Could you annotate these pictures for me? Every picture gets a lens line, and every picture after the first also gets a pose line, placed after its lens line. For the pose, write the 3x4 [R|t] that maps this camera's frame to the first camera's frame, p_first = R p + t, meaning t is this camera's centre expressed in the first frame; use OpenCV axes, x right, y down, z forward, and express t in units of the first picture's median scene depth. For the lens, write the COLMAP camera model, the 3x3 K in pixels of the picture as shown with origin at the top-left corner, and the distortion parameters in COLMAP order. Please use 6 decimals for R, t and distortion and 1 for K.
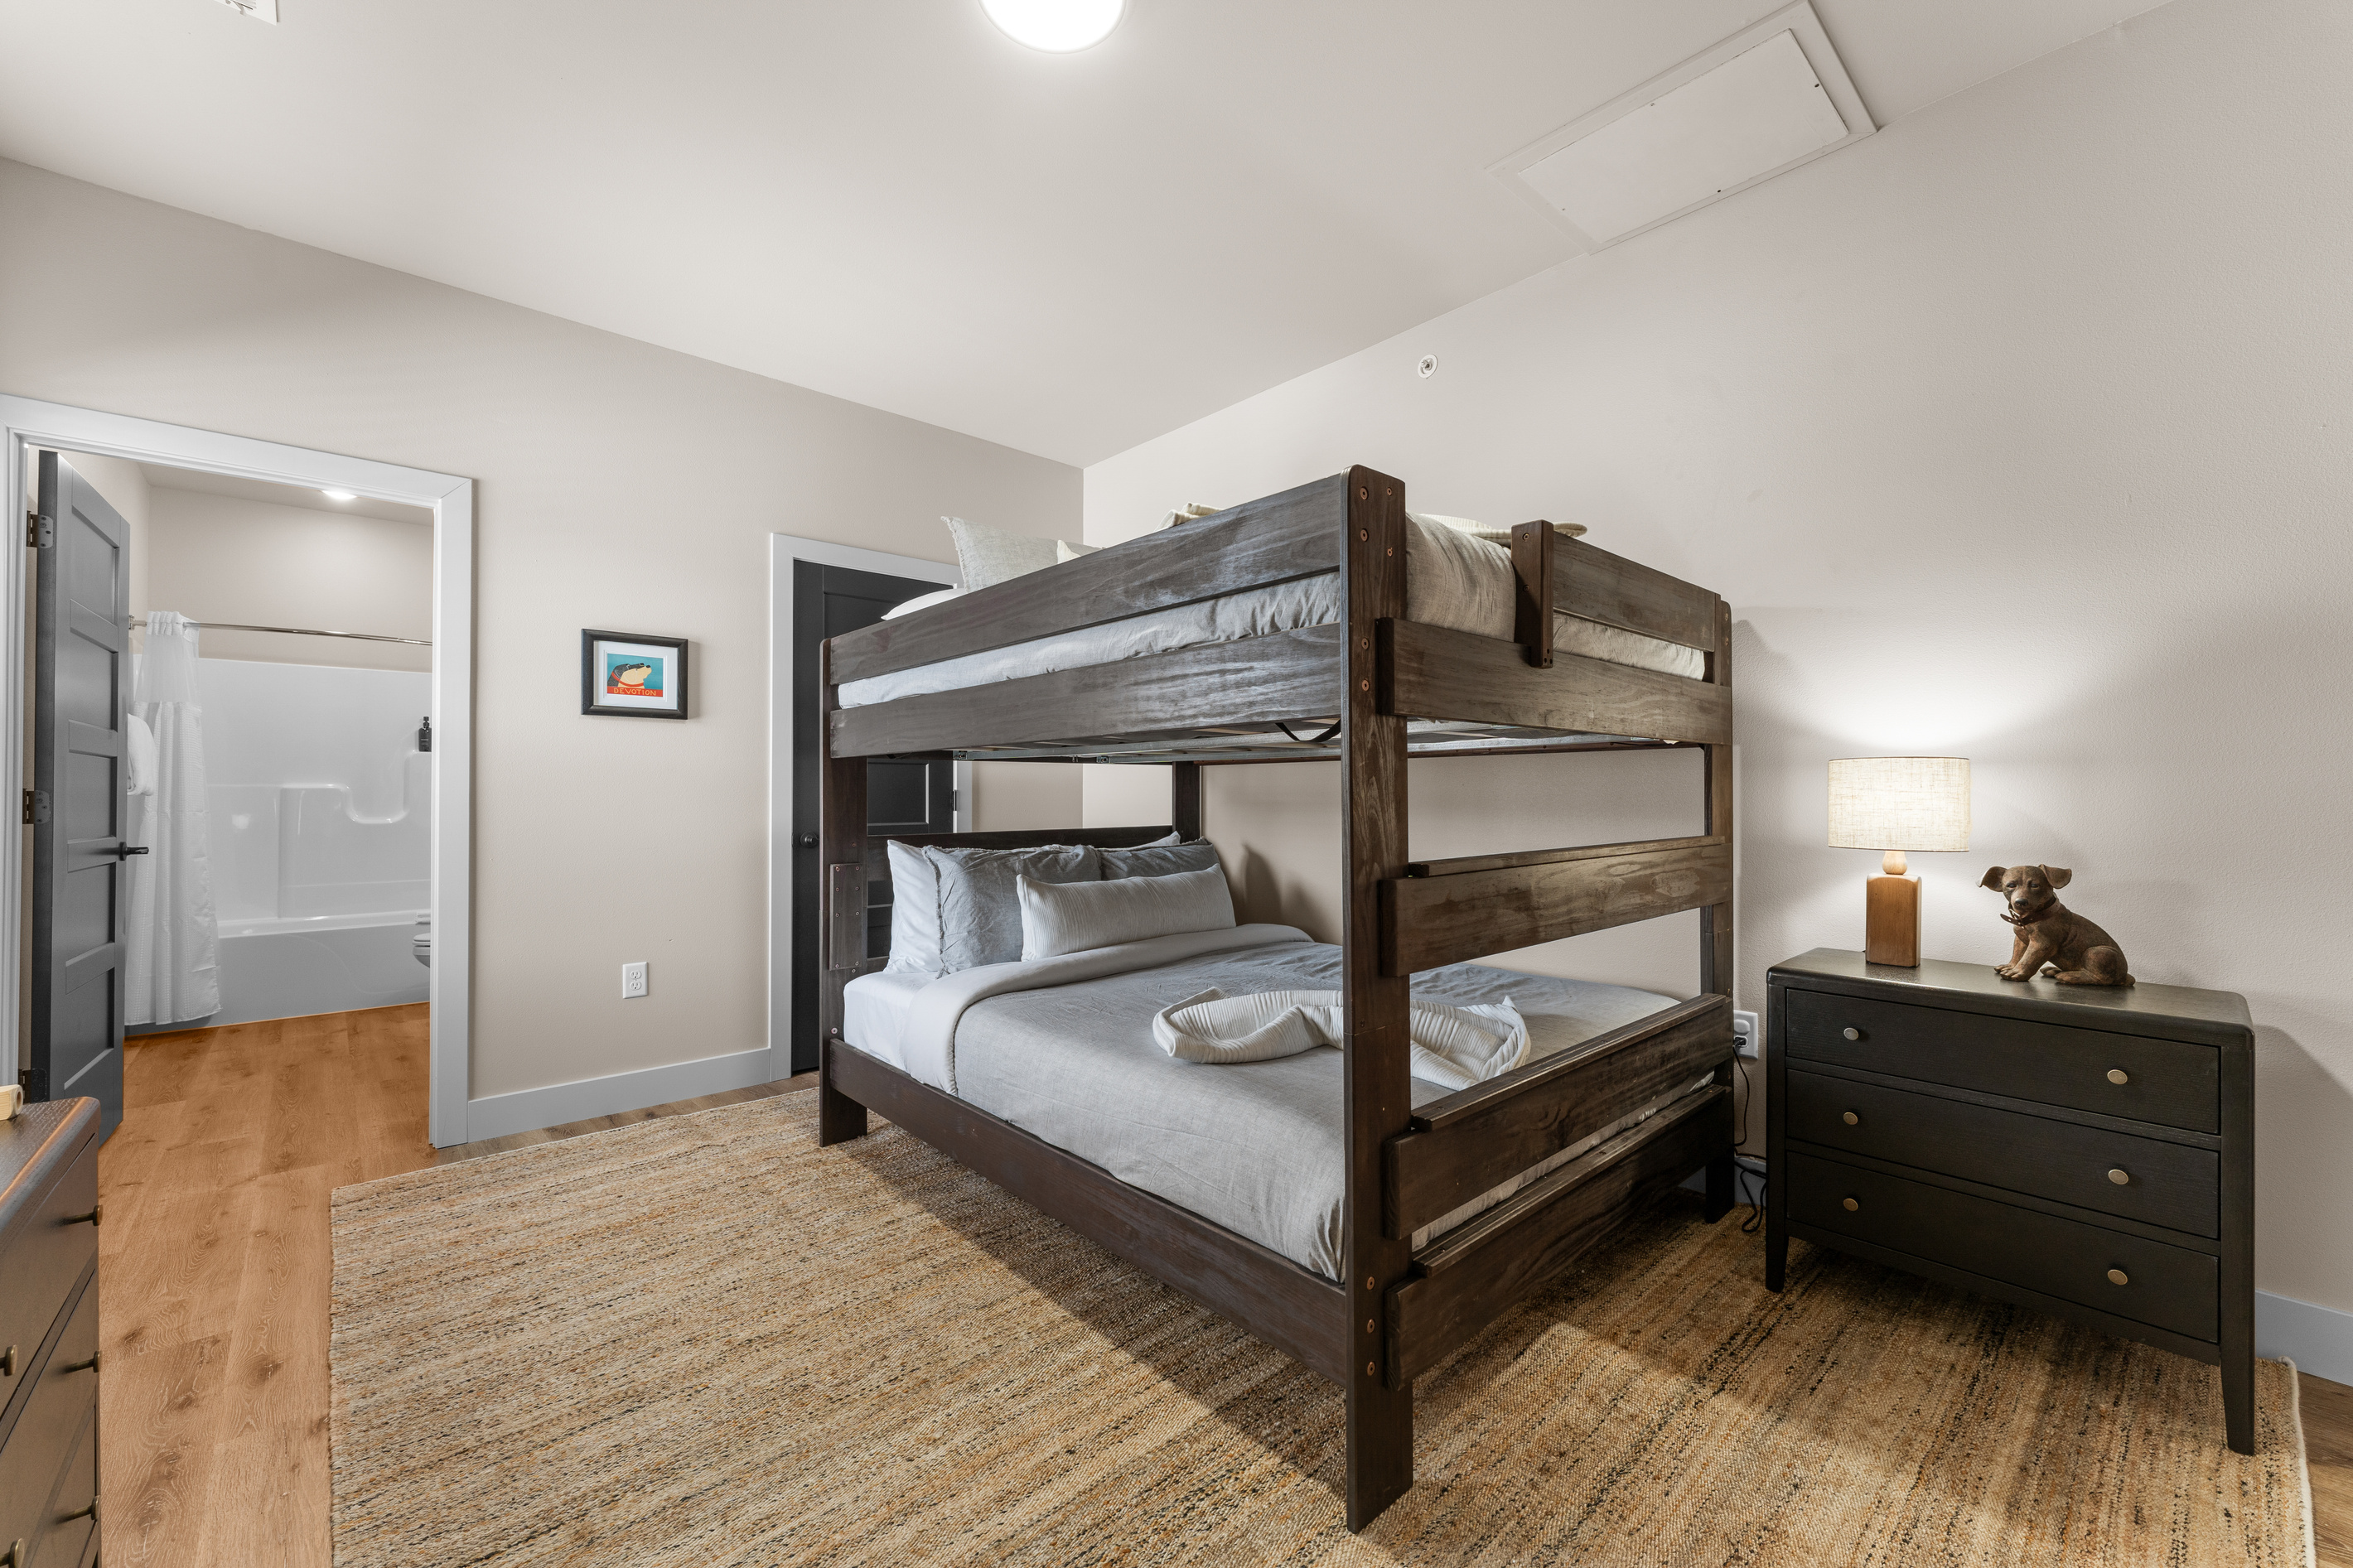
lens RADIAL K [[936.7, 0, 1178.1], [0, 936.7, 788.1], [0, 0, 1]] dist [-0.001355, 0.000362]
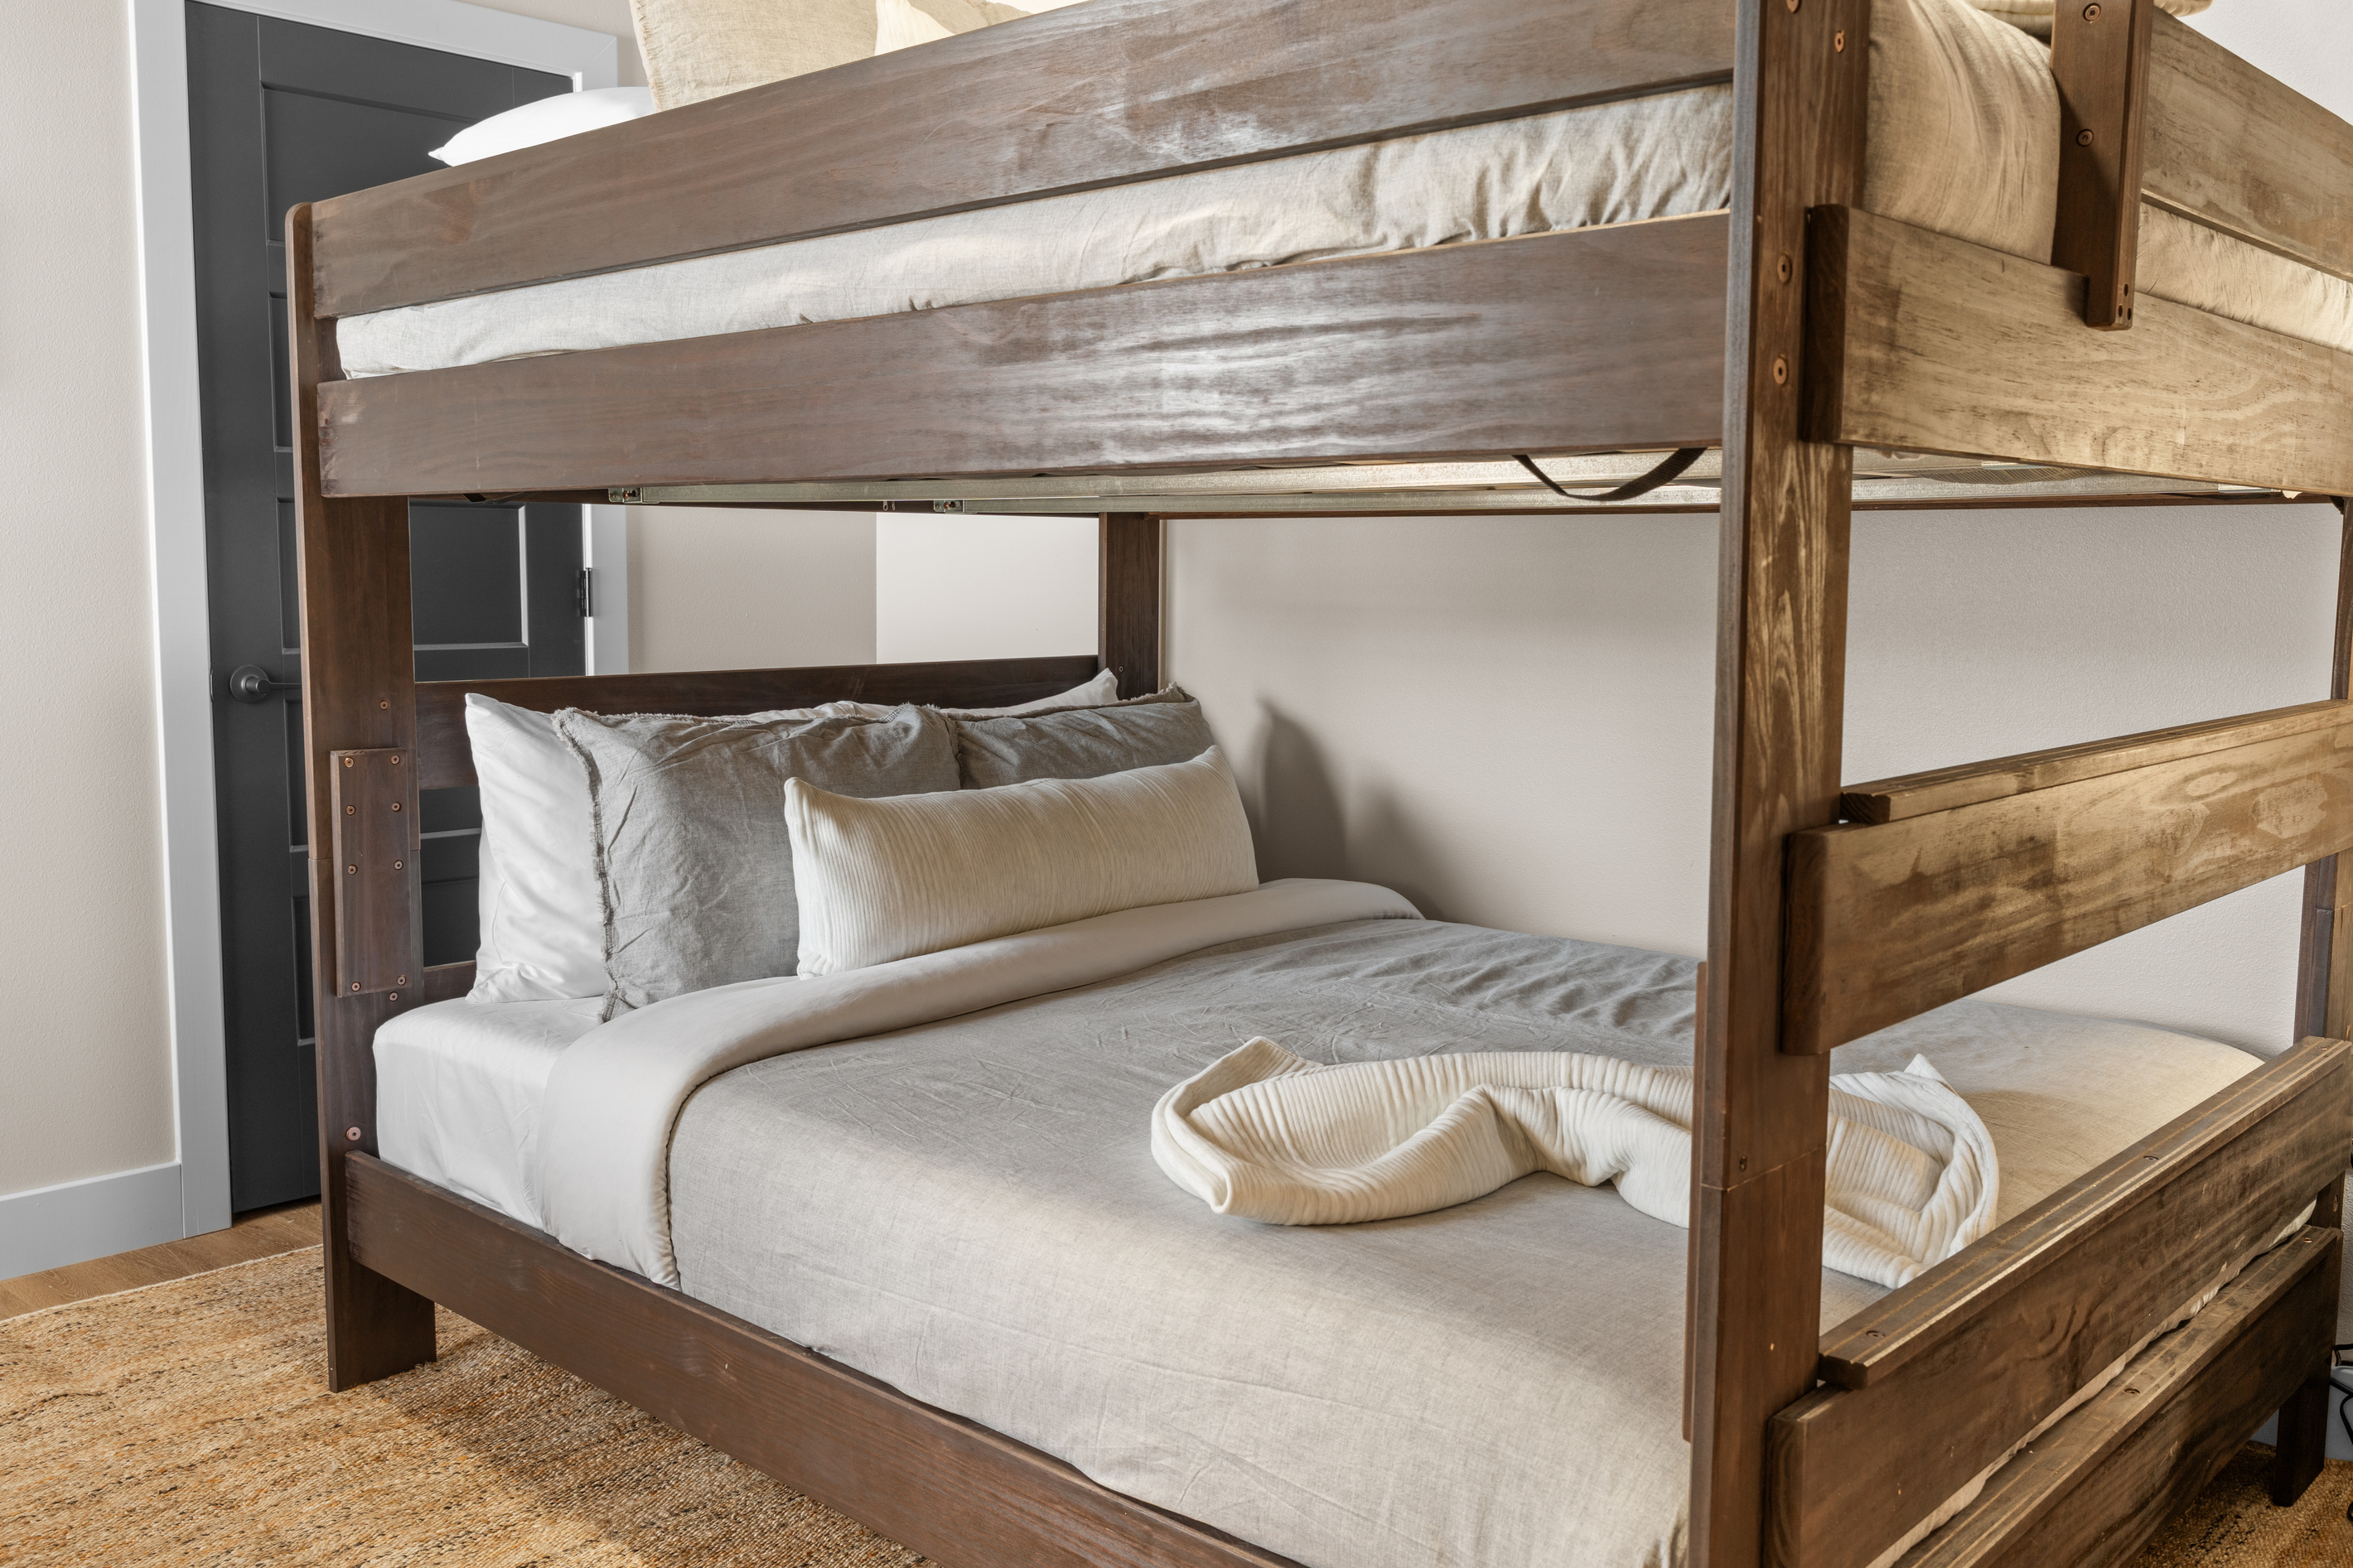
lens RADIAL K [[2036.3, 0, 1186.3], [0, 2036.3, 785.0], [0, 0, 1]] dist [-0.009351, 0.004826]
pose [[0.995713, -0.000549, 0.092500, -0.092635], [-0.010190, 0.993245, 0.115590, -0.018189], [-0.091938, -0.116037, 0.988981, 0.069551]]
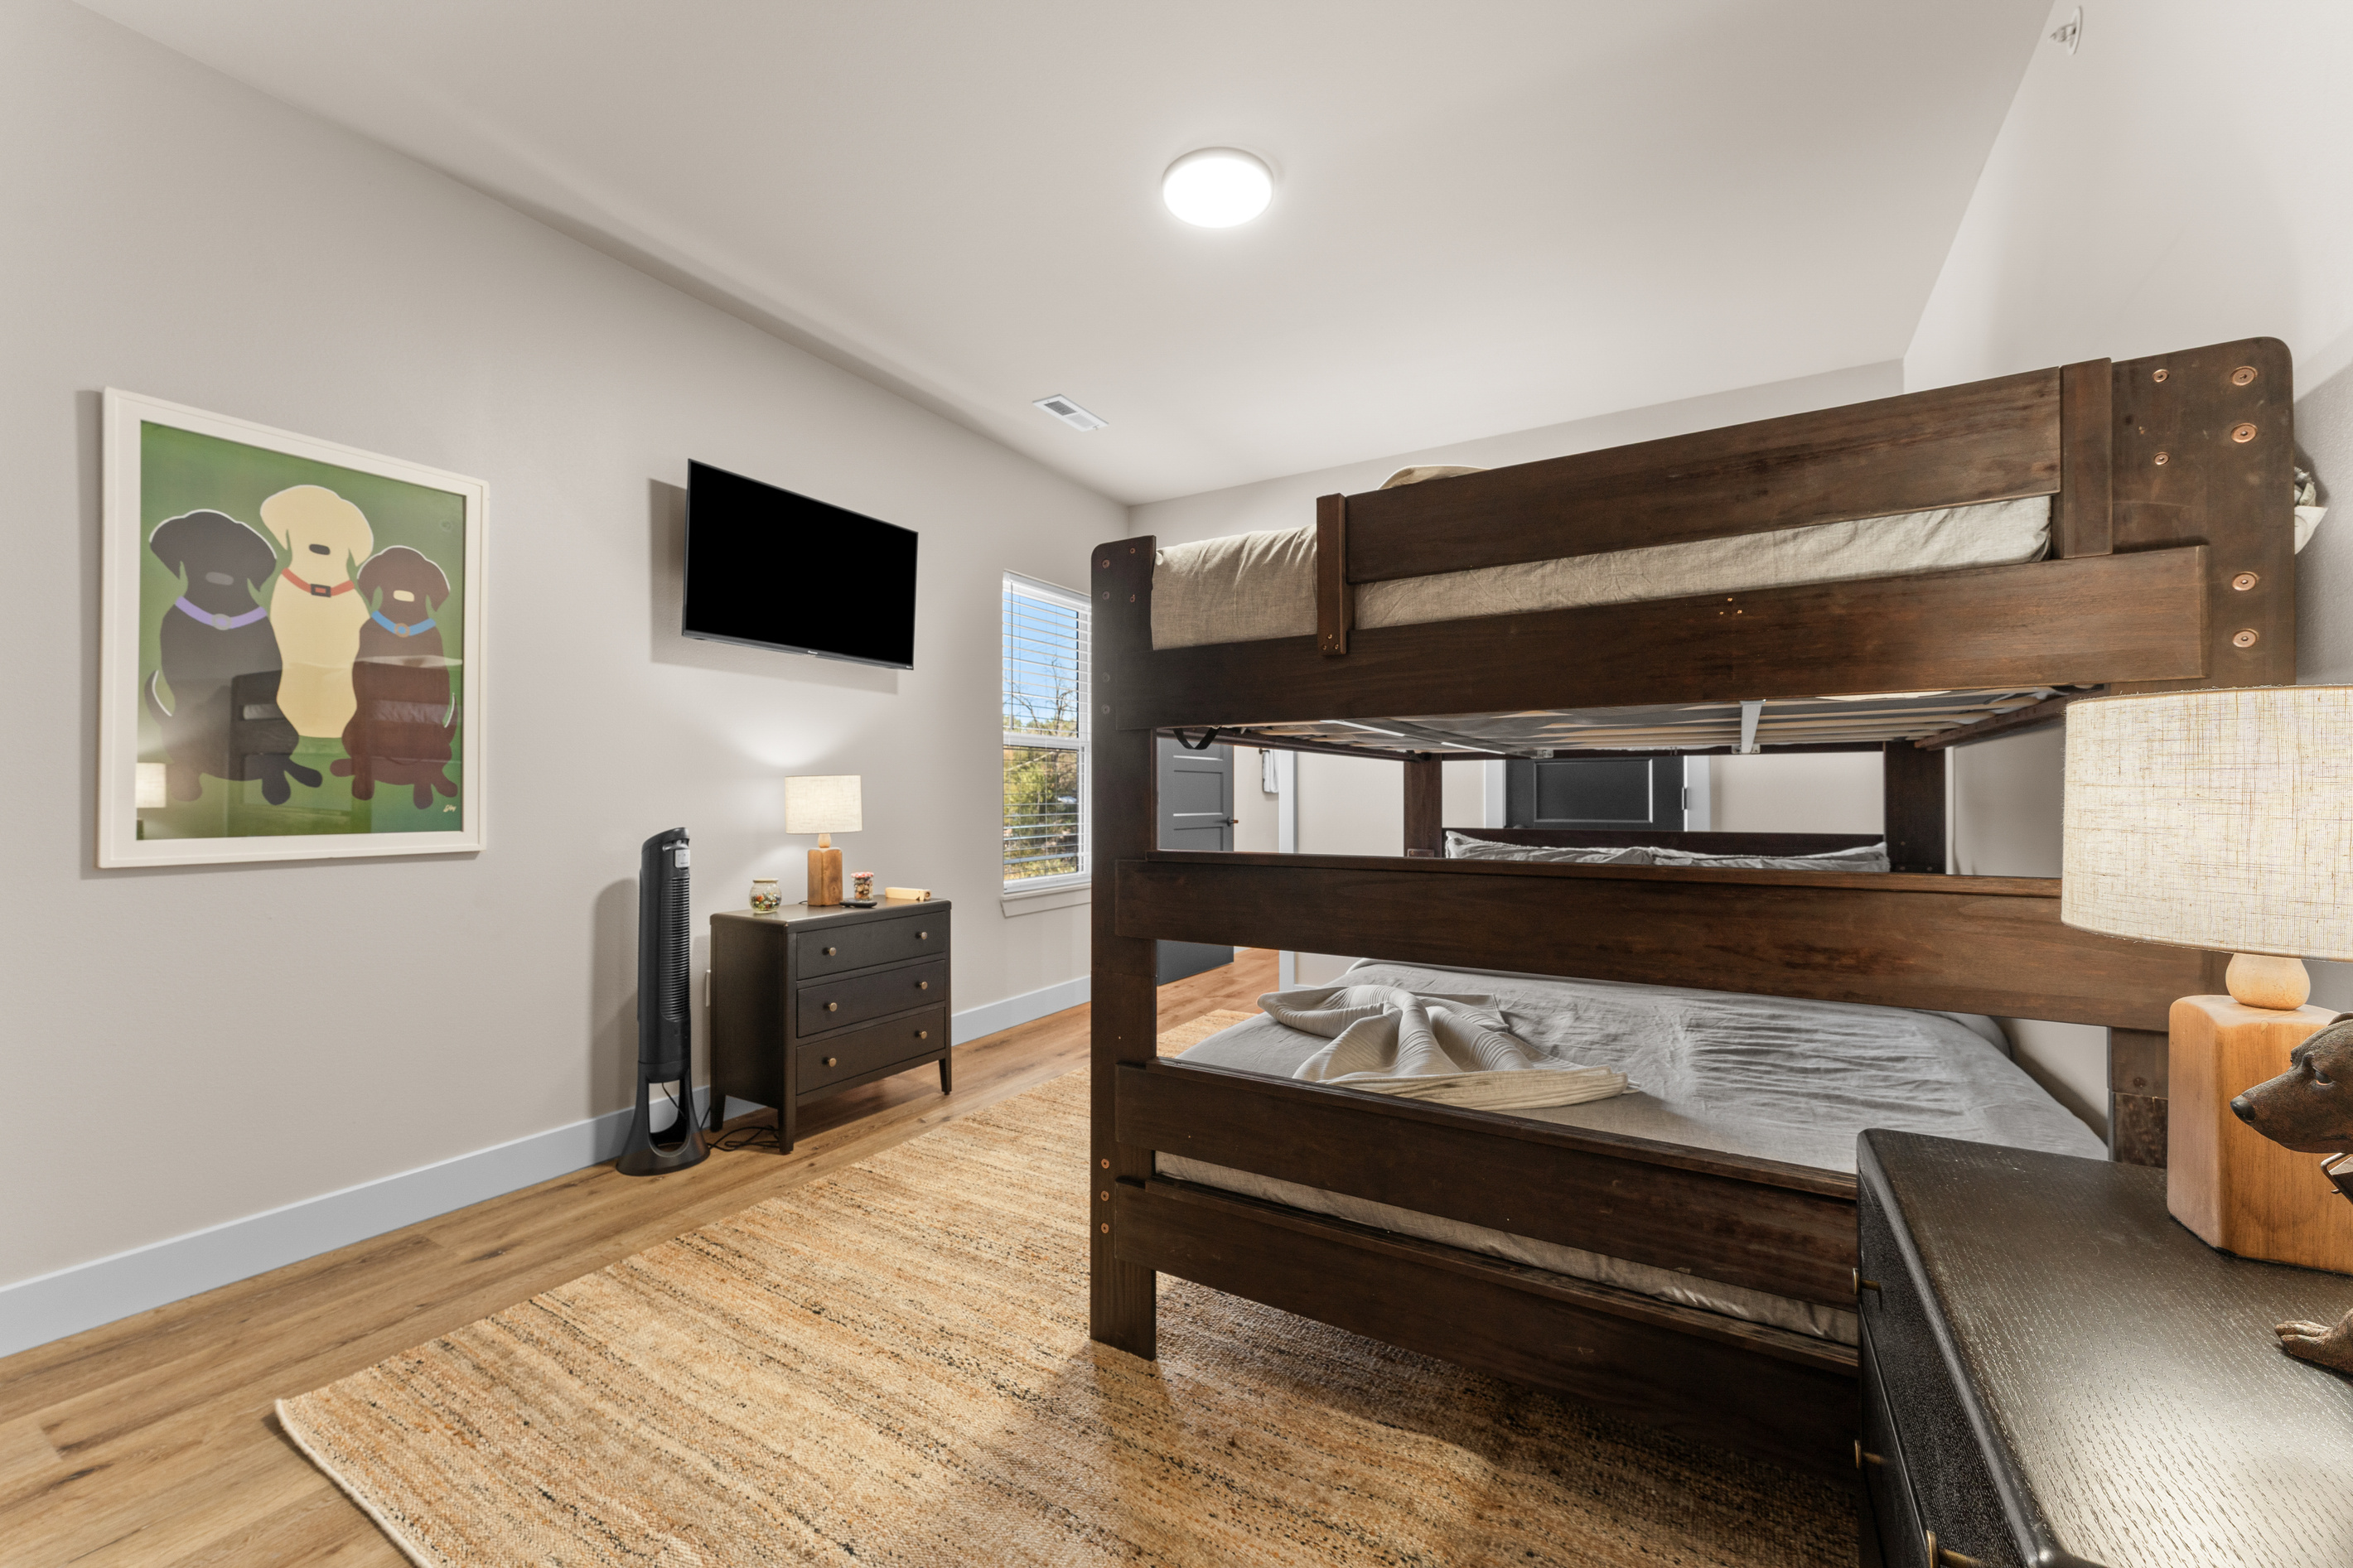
lens RADIAL K [[936.7, 0, 1164.0], [0, 936.7, 781.4], [0, 0, 1]] dist [-0.001355, 0.000362]
pose [[0.286723, -0.008258, -0.957978, 0.924332], [0.007059, 0.999954, -0.006507, 0.001794], [0.957988, -0.004897, 0.286768, 0.436732]]
